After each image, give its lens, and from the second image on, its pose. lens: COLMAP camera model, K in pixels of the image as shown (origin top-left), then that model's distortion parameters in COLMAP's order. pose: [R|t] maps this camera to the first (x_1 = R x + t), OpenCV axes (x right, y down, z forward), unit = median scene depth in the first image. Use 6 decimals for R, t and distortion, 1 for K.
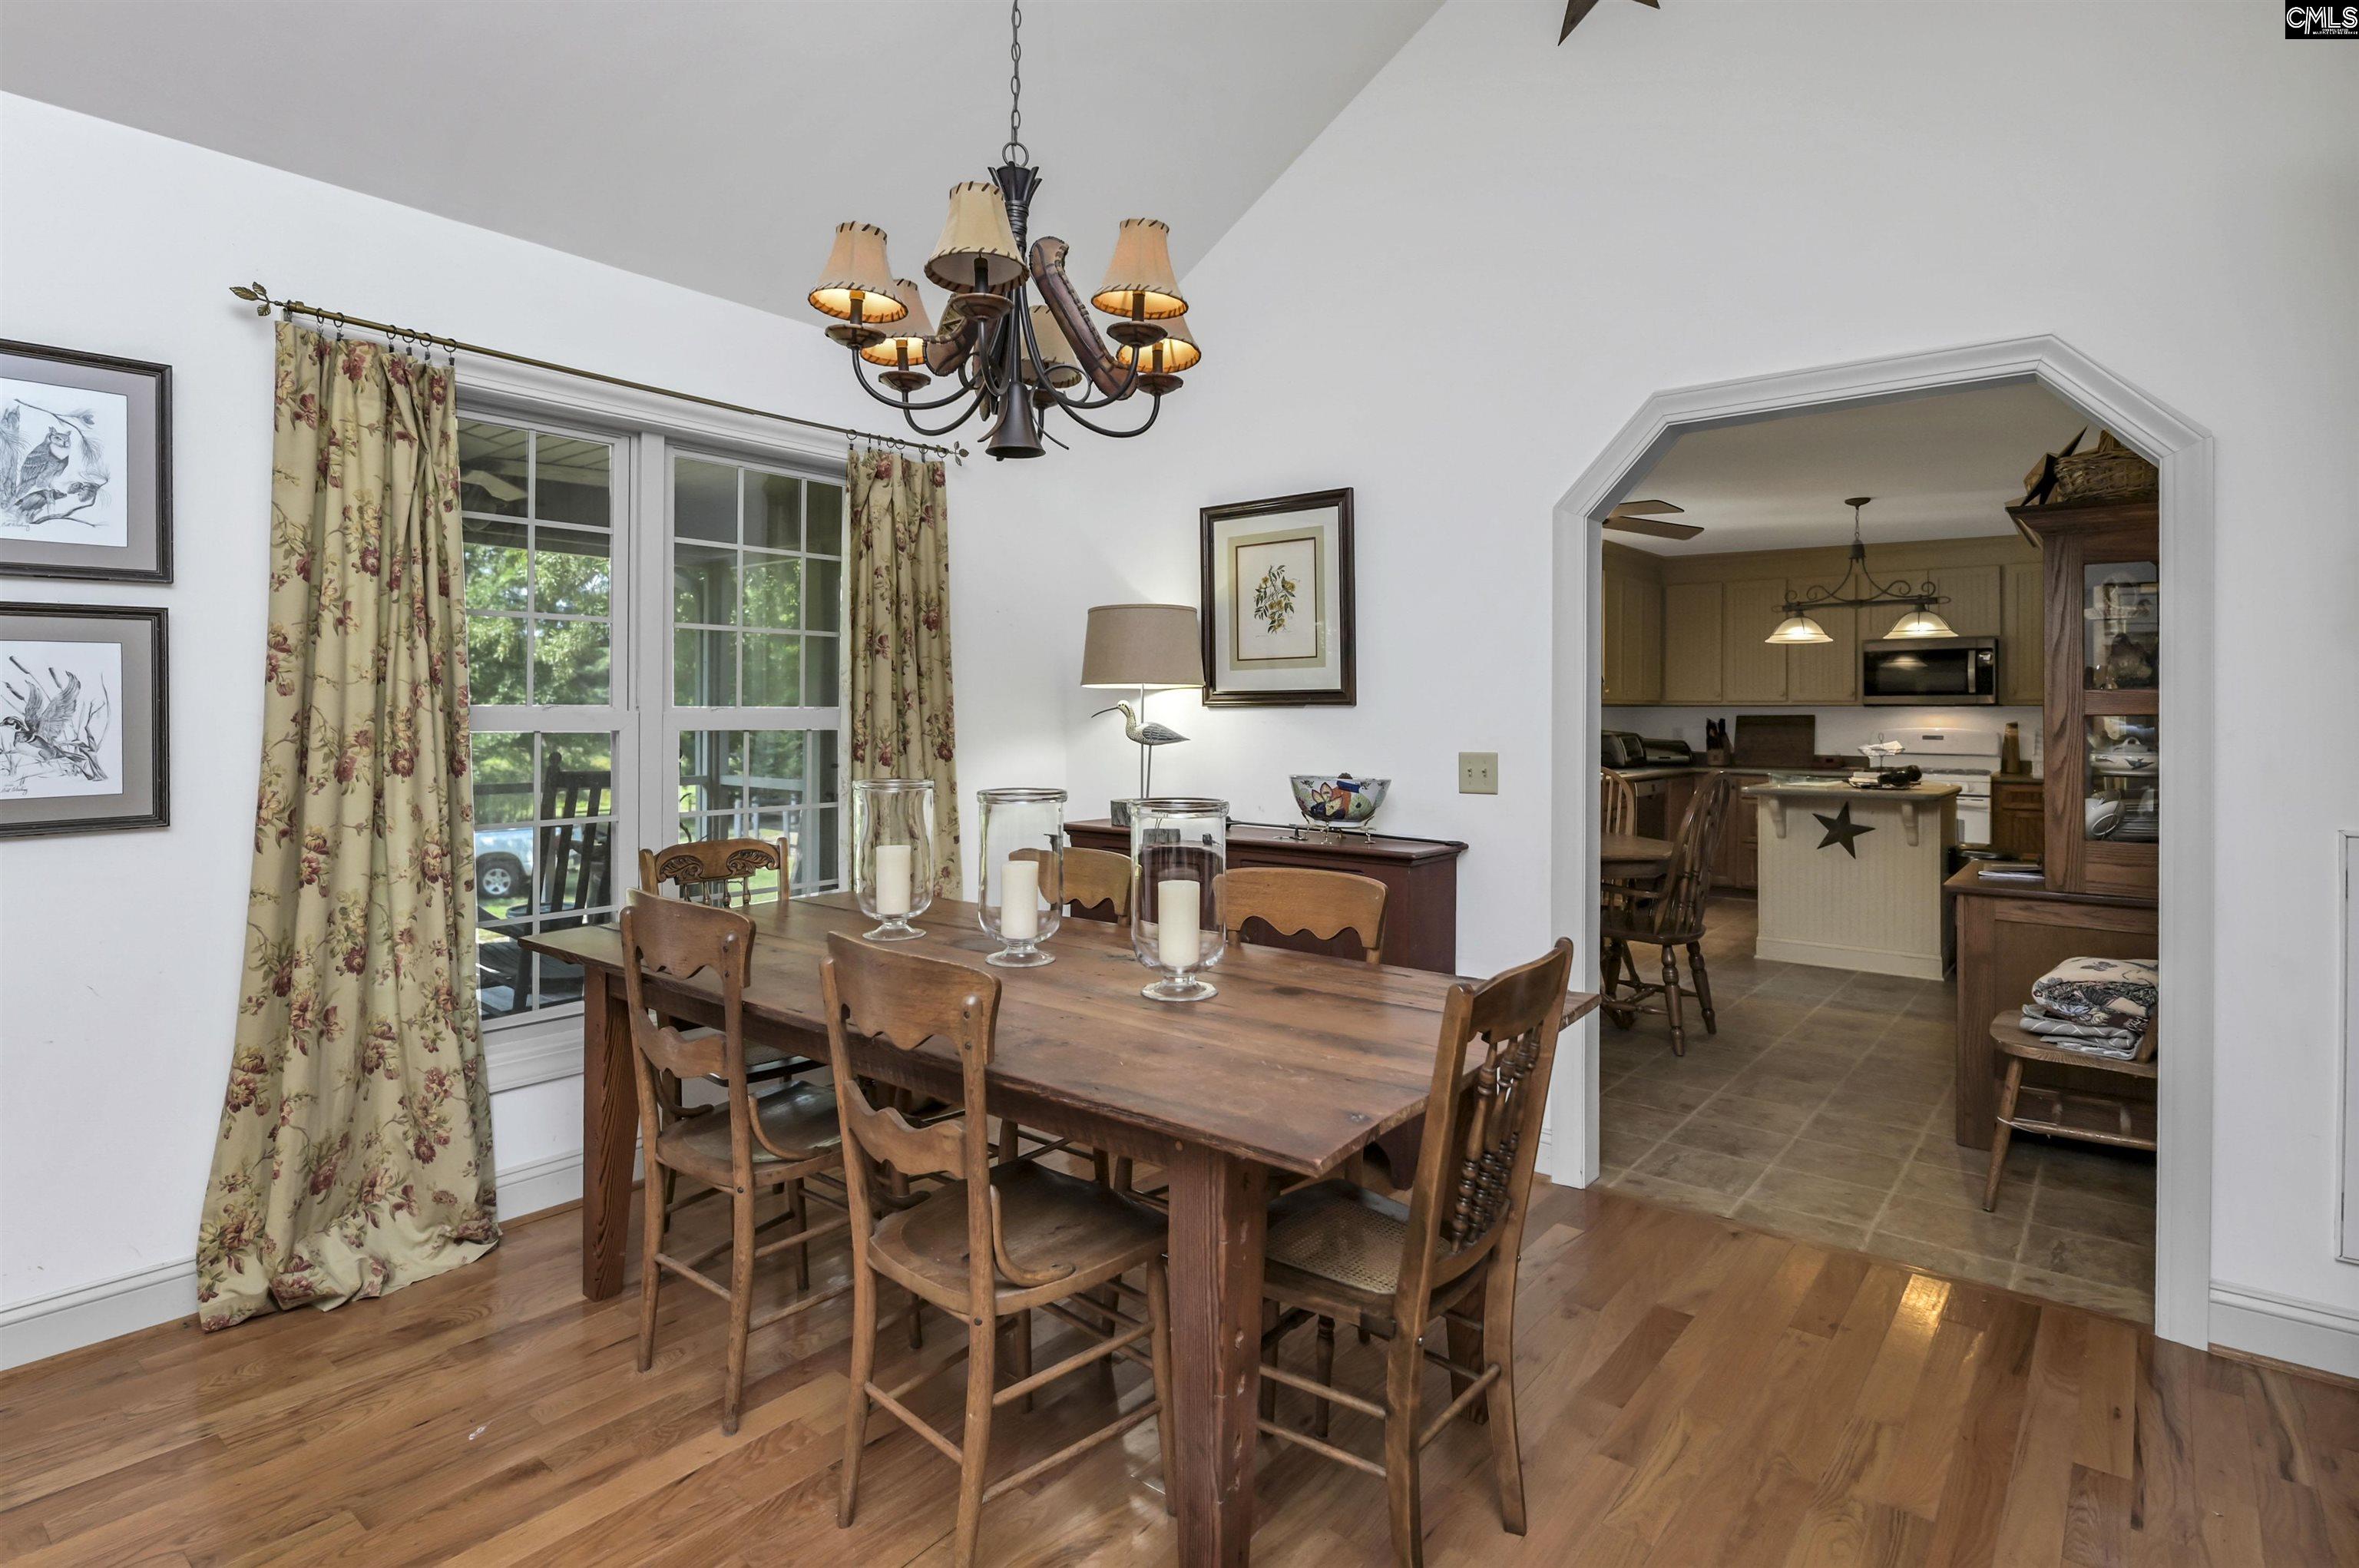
lens RADIAL K [[1163.5, 0, 1237.3], [0, 1163.5, 713.9], [0, 0, 1]] dist [-0.001336, -0.000523]
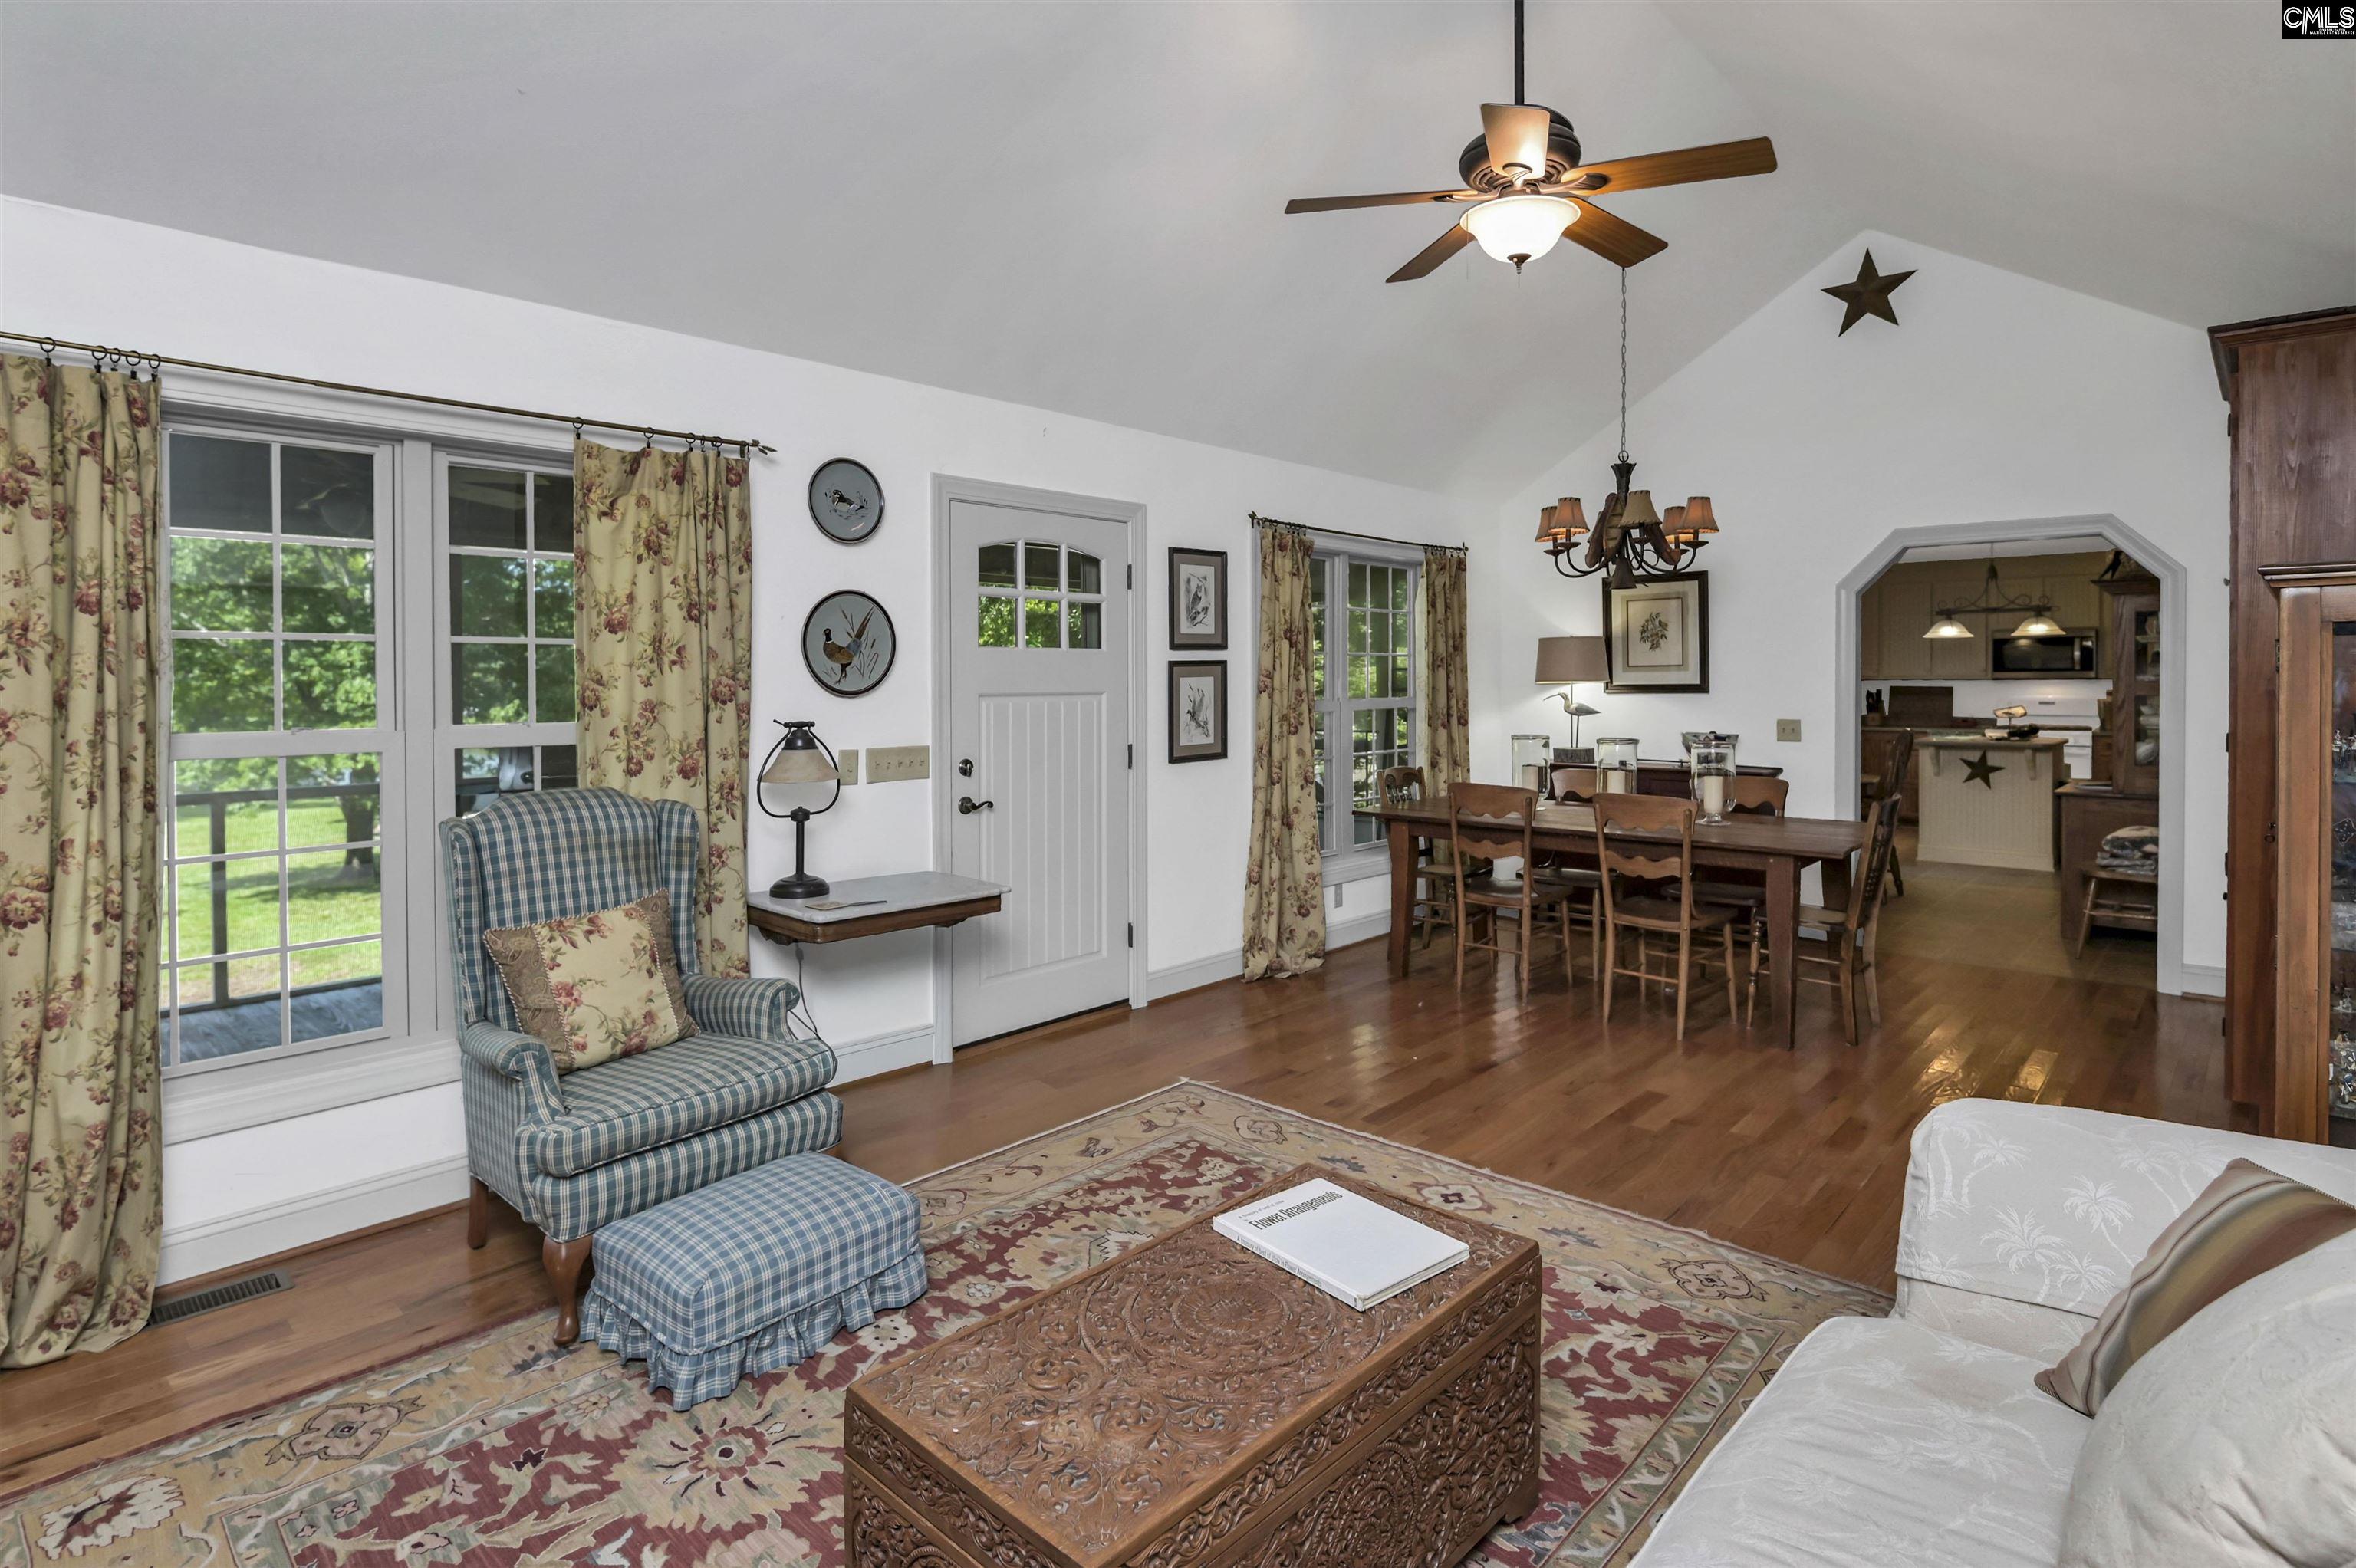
lens RADIAL K [[1231.5, 0, 1187.5], [0, 1231.5, 699.5], [0, 0, 1]] dist [-0.002919, -0.000774]
pose [[0.997554, -0.008980, -0.069324, -0.566078], [0.010369, 0.999752, 0.019712, -0.042808], [0.069129, -0.020383, 0.997399, -0.936391]]
